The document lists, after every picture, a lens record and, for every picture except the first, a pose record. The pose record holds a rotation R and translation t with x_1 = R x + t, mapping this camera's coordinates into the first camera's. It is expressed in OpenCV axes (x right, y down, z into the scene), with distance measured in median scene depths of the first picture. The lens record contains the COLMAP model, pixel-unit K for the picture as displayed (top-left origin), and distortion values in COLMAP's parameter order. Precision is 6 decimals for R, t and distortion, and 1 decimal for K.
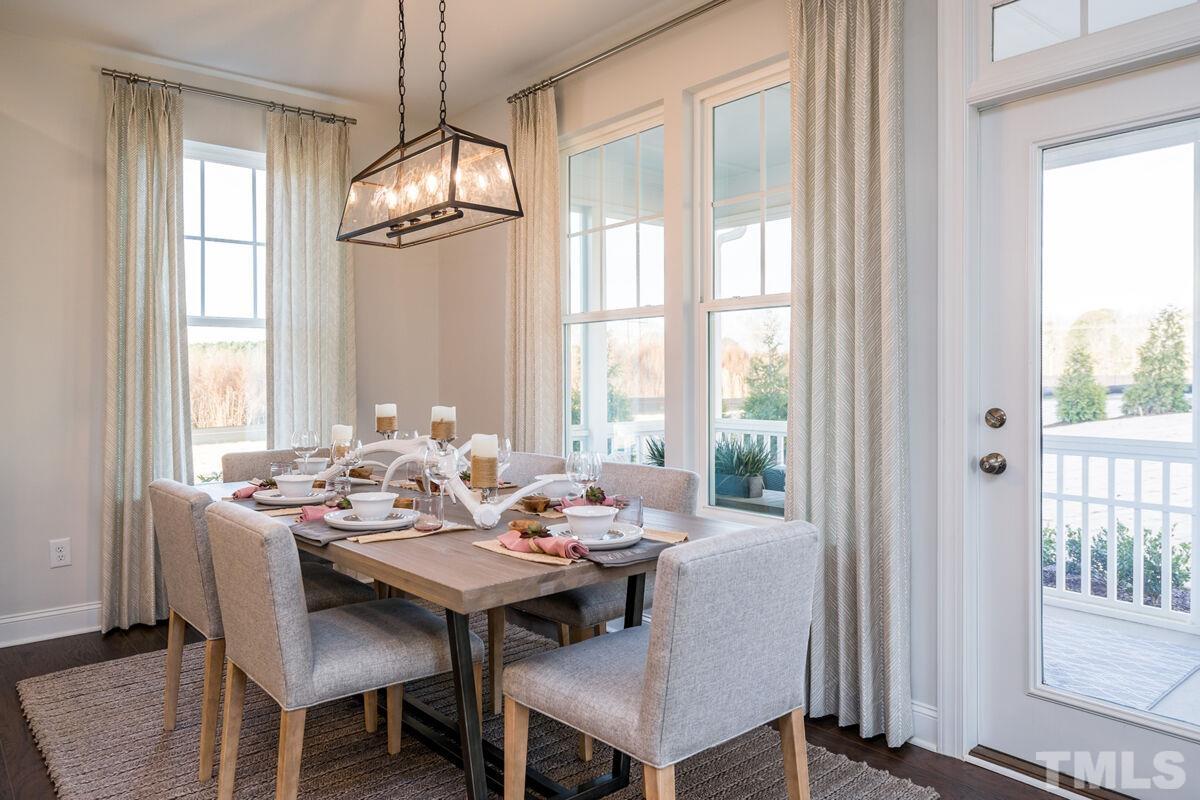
lens RADIAL K [[823.0, 0, 598.9], [0, 823.0, 390.8], [0, 0, 1]] dist [-0.006029, 0.000238]
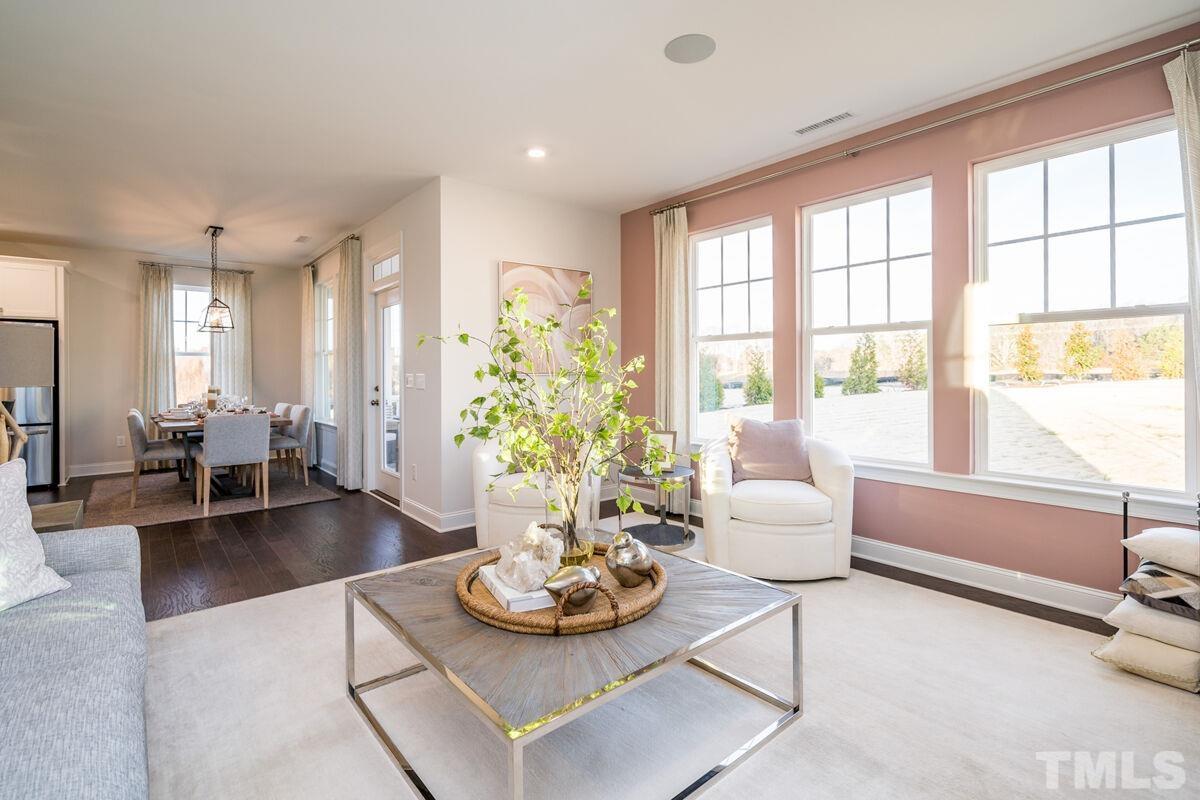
lens RADIAL K [[559.7, 0, 600.1], [0, 559.7, 376.5], [0, 0, 1]] dist [-0.002080, 0.000002]
pose [[0.999994, -0.002530, -0.002302, 0.859853], [0.002512, 0.999967, -0.007742, 0.000680], [0.002322, 0.007737, 0.999967, -0.775447]]
